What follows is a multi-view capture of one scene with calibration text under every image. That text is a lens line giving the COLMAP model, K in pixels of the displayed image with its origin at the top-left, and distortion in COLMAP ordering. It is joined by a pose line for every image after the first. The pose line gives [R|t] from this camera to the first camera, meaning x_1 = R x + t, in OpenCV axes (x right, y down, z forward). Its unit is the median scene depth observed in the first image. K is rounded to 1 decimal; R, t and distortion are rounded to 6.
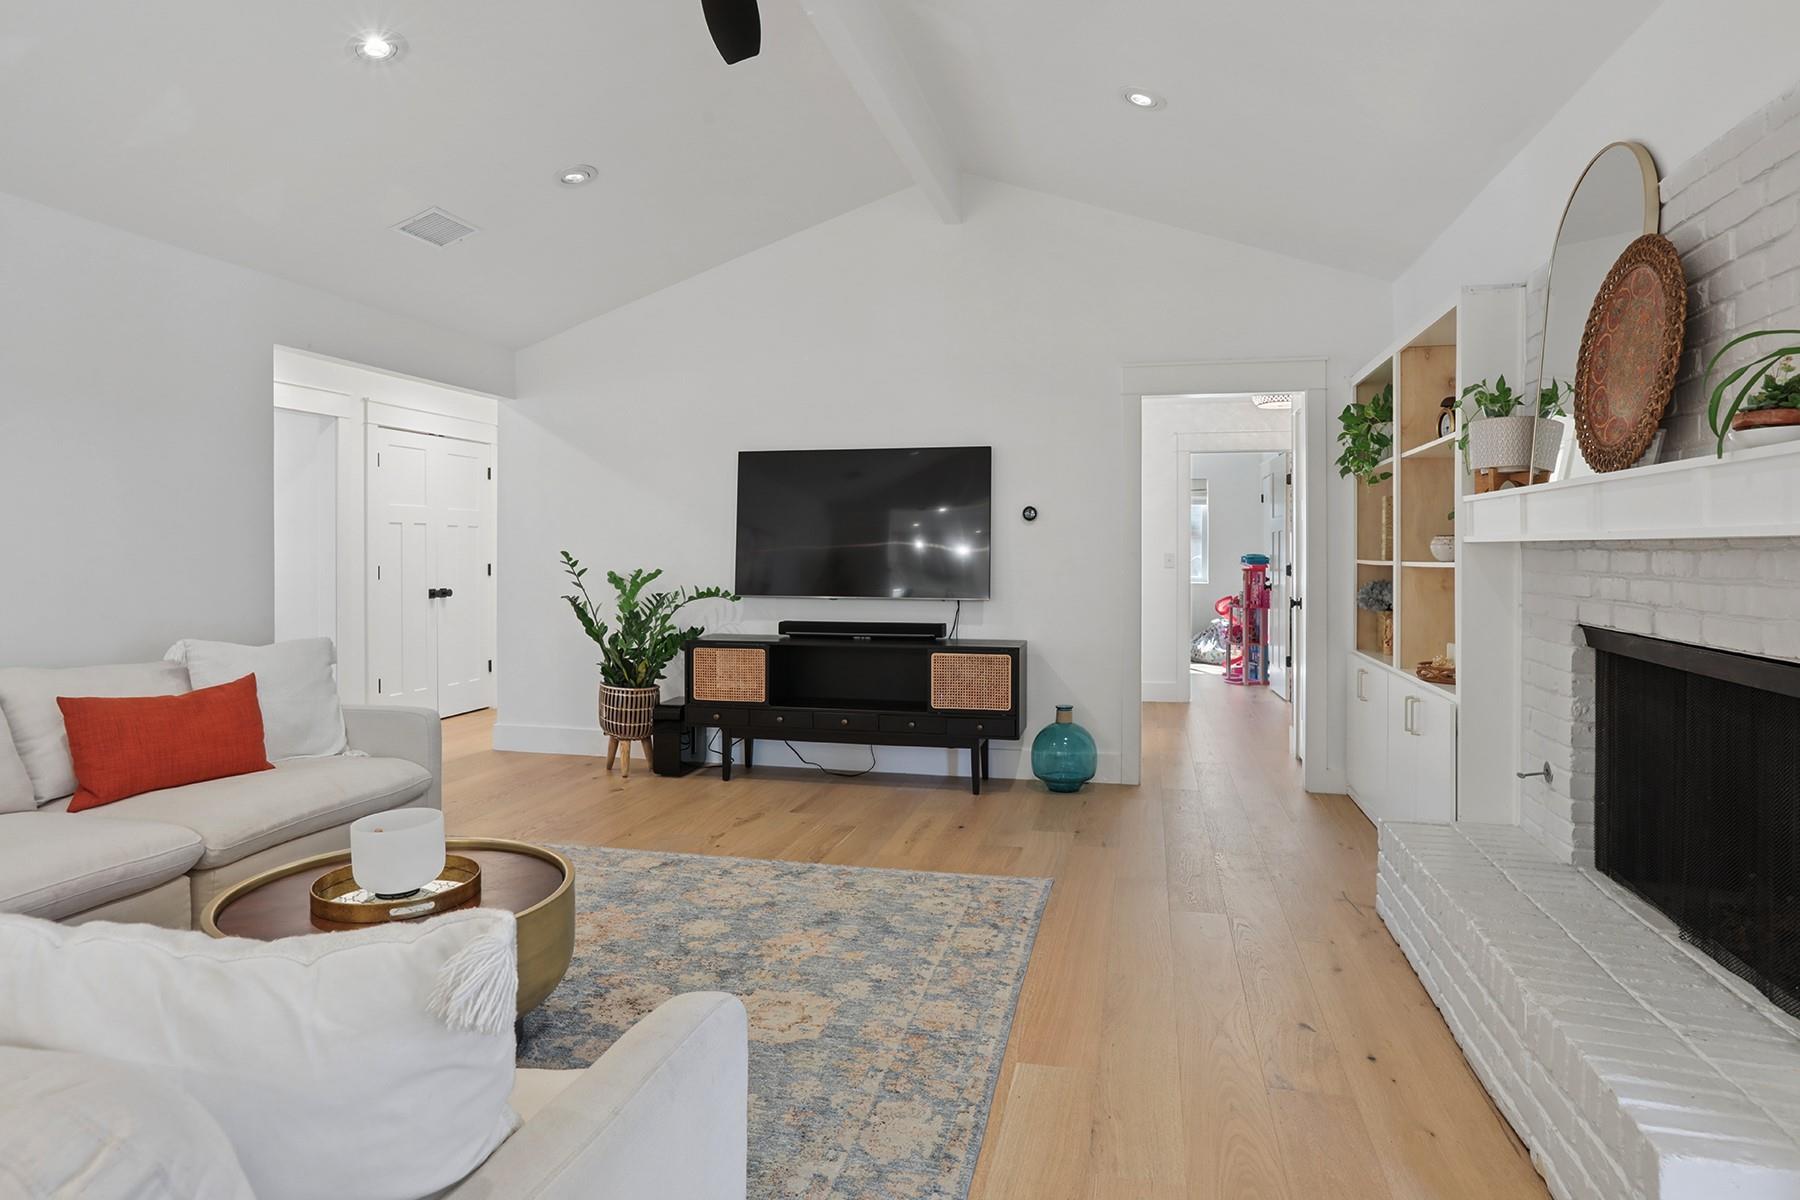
lens RADIAL K [[1079.9, 0, 900.0], [0, 1079.9, 600.0], [0, 0, 1]] dist [-0.068500, 0.000375]
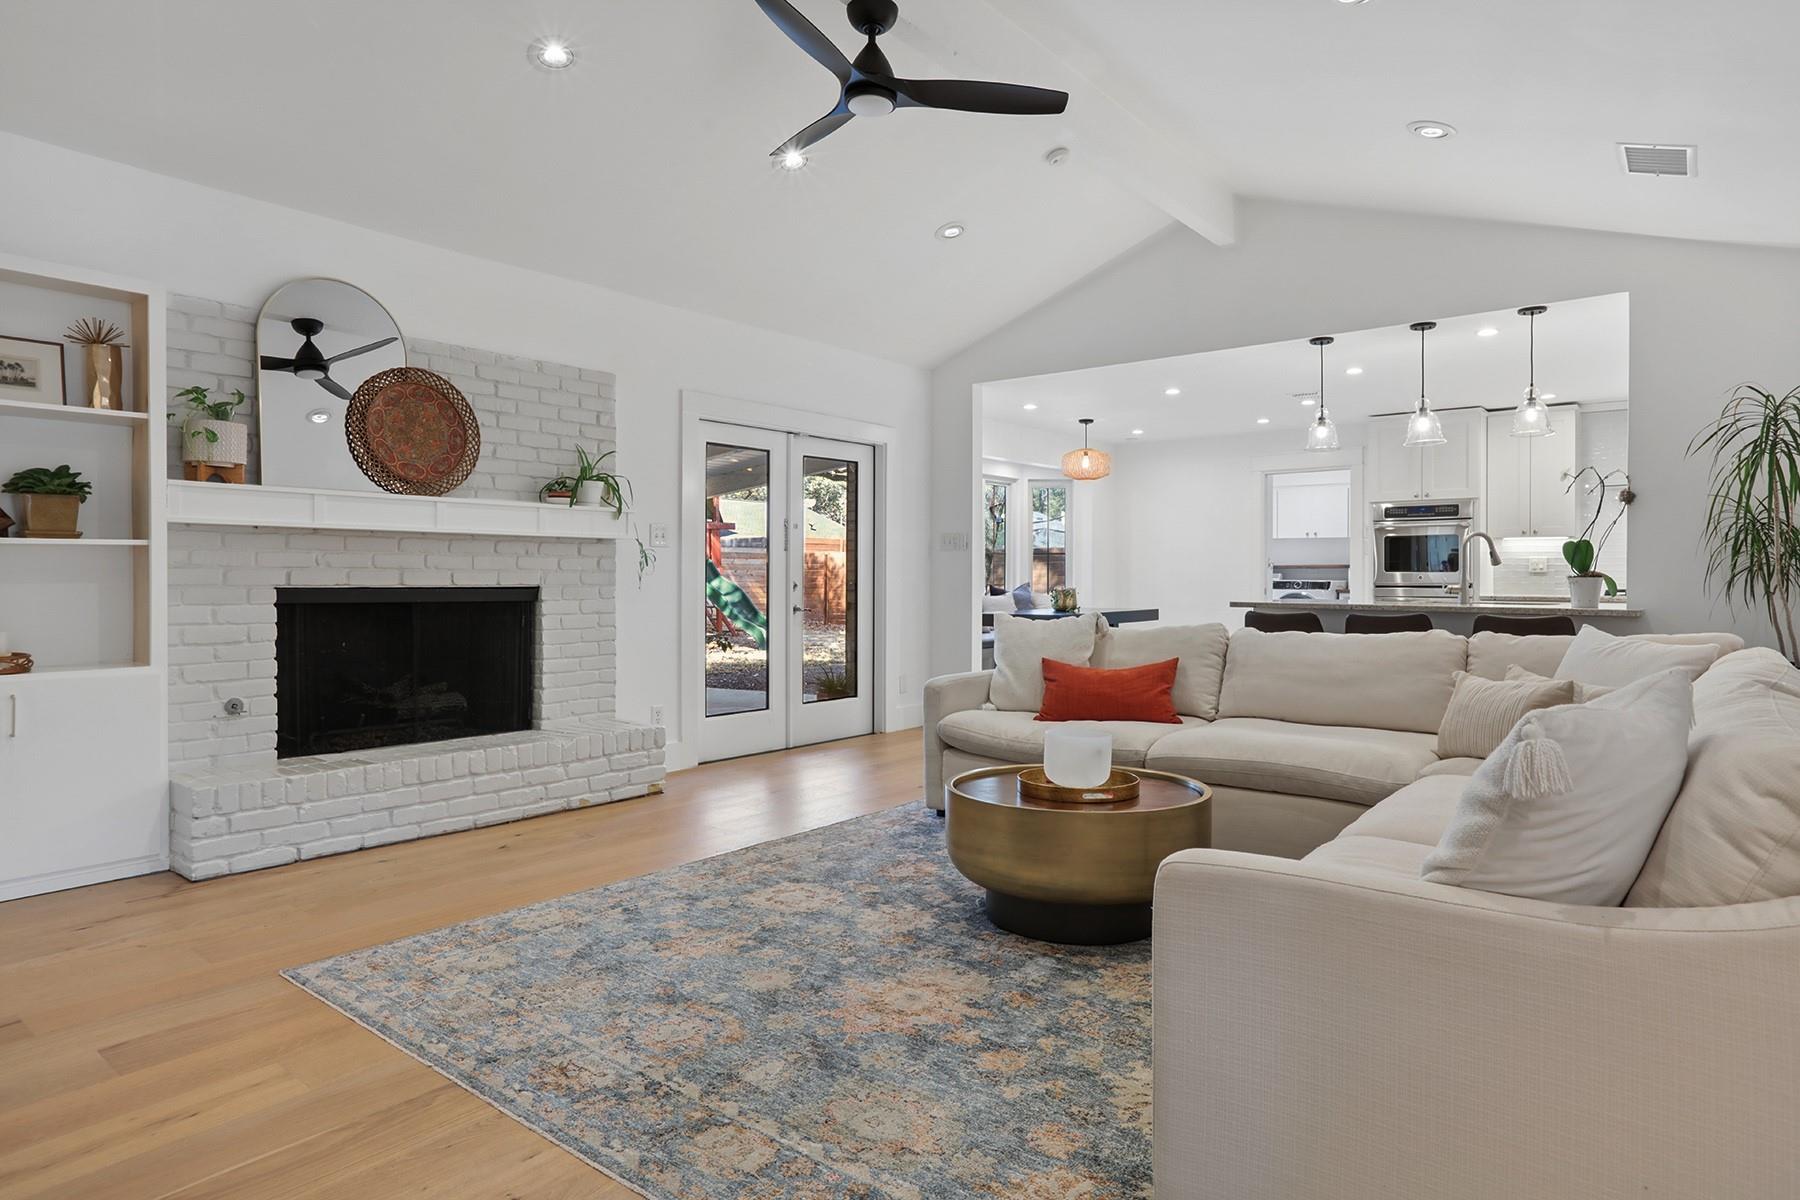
lens RADIAL K [[997.7, 0, 891.0], [0, 997.7, 586.5], [0, 0, 1]] dist [-0.038217, 0.001060]
pose [[-0.901543, -0.004901, 0.432661, -0.636559], [0.018662, 0.998565, 0.050197, -0.029397], [-0.432286, 0.053329, -0.900158, 1.746791]]
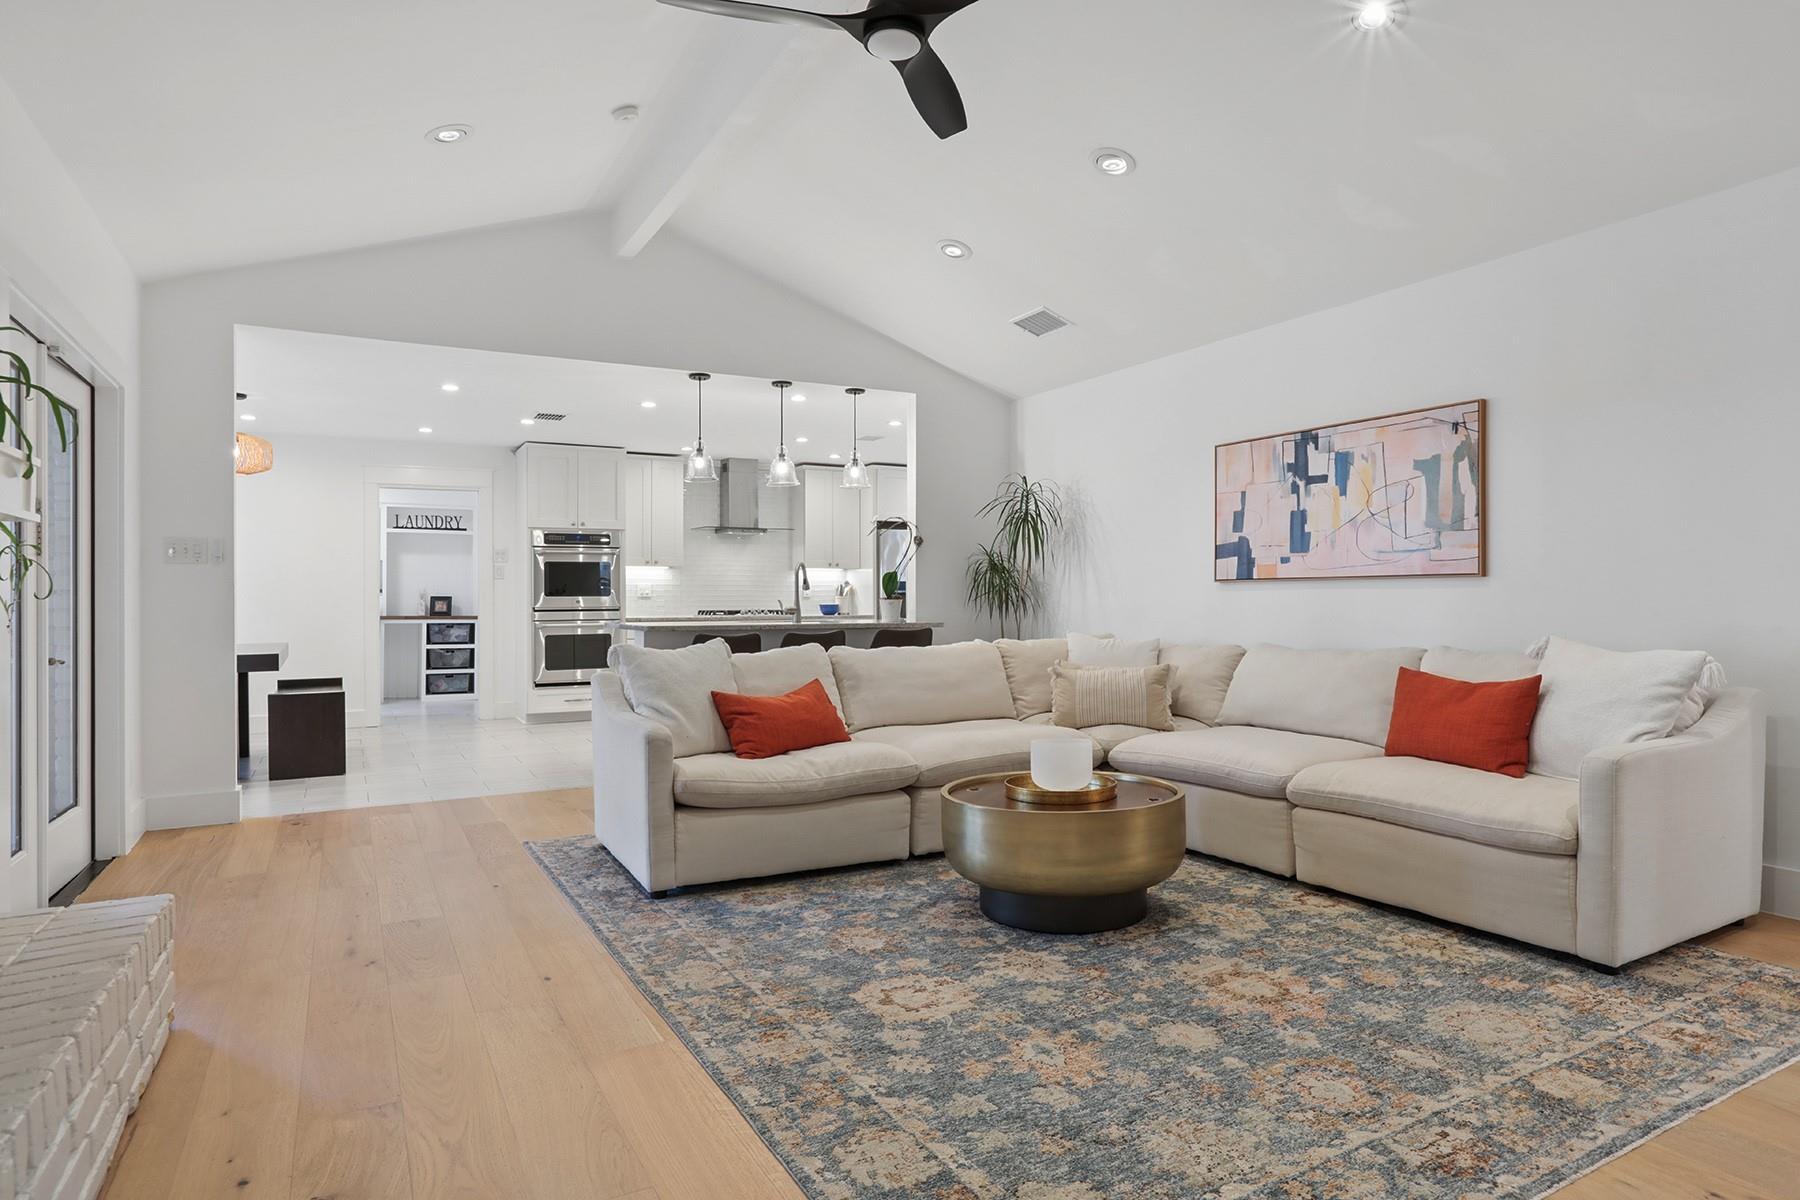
lens RADIAL K [[1009.5, 0, 900.0], [0, 1009.5, 600.0], [0, 0, 1]] dist [-0.017829, 0.001012]
pose [[-0.748666, 0.004246, -0.662934, 0.460688], [-0.023819, 0.999162, 0.033298, -0.015442], [0.662520, 0.040720, -0.747937, 1.484022]]
